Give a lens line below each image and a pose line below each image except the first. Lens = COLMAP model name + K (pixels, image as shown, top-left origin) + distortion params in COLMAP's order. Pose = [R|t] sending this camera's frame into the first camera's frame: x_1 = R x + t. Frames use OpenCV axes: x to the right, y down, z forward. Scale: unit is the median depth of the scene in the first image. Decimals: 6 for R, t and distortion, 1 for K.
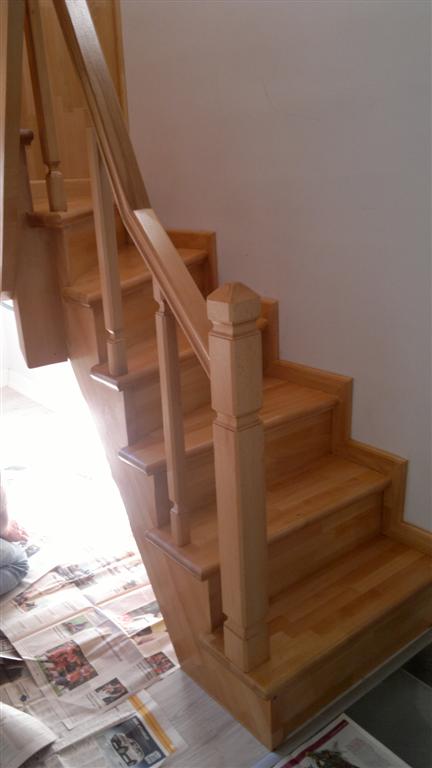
lens RADIAL K [[662.2, 0, 219.1], [0, 662.2, 383.2], [0, 0, 1]] dist [0.033688, -0.042557]
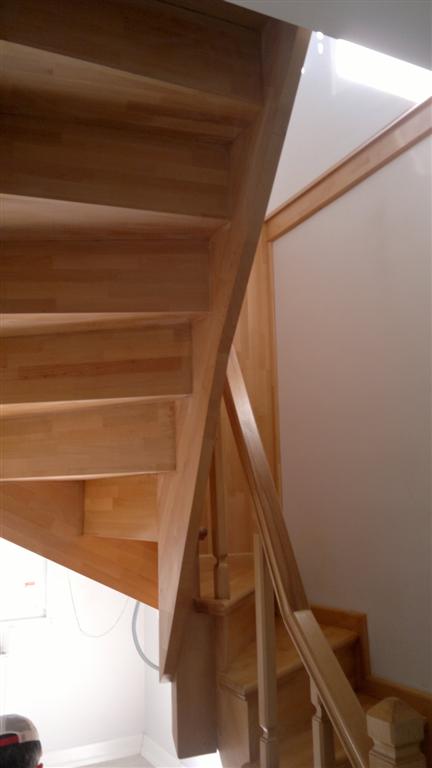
lens RADIAL K [[662.2, 0, 207.5], [0, 662.2, 368.3], [0, 0, 1]] dist [0.033688, -0.042557]
pose [[0.976031, -0.022330, -0.216482, -0.018535], [-0.087098, 0.871507, -0.482586, -0.058654], [0.199442, 0.489874, 0.848673, -0.127770]]
